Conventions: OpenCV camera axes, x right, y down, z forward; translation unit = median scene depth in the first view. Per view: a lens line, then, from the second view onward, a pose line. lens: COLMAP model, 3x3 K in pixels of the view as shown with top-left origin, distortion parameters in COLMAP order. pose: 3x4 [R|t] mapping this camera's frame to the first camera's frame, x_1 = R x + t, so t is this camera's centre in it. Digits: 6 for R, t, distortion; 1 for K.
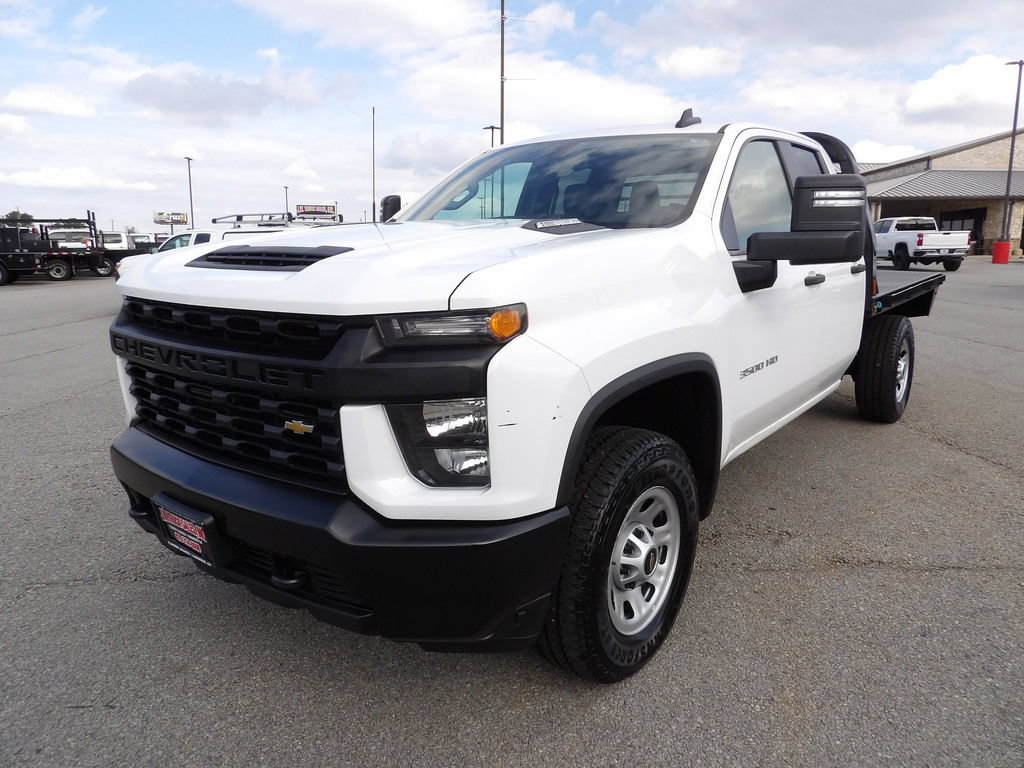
lens RADIAL K [[740.0, 0, 514.9], [0, 740.0, 394.1], [0, 0, 1]] dist [-0.036113, 0.051440]
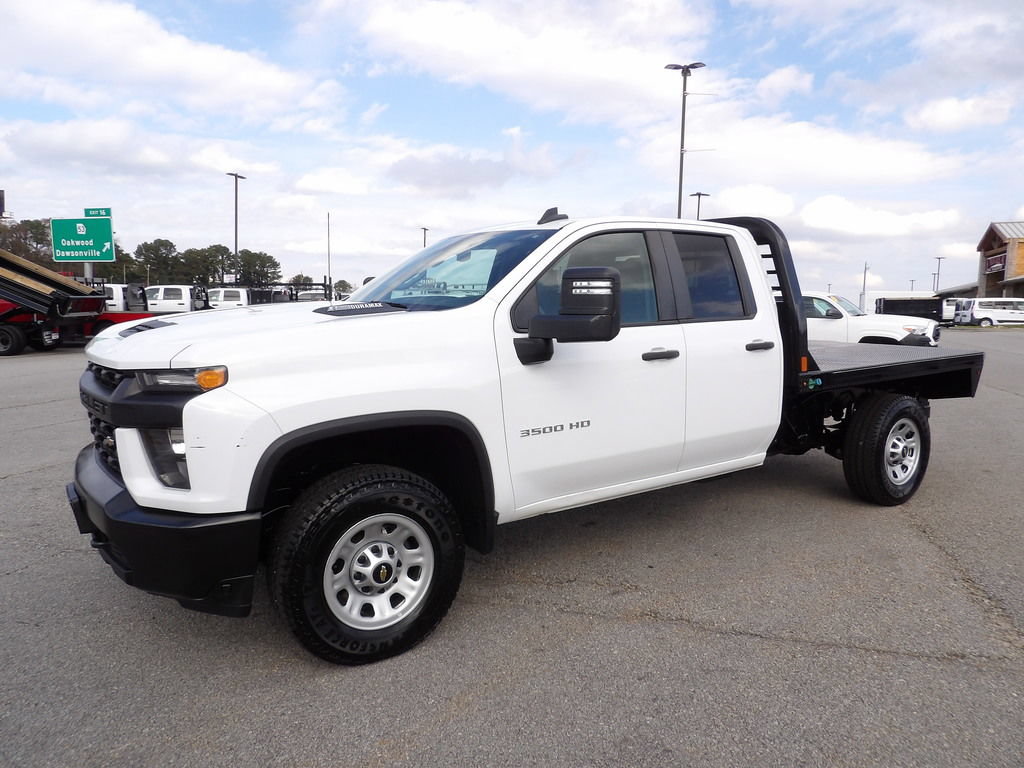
lens RADIAL K [[740.0, 0, 516.8], [0, 740.0, 394.5], [0, 0, 1]] dist [-0.036113, 0.051440]
pose [[0.950035, 0.050220, -0.308077, 0.382008], [-0.074796, 0.994845, -0.068480, -0.003789], [0.303050, 0.088101, 0.948893, -0.076495]]
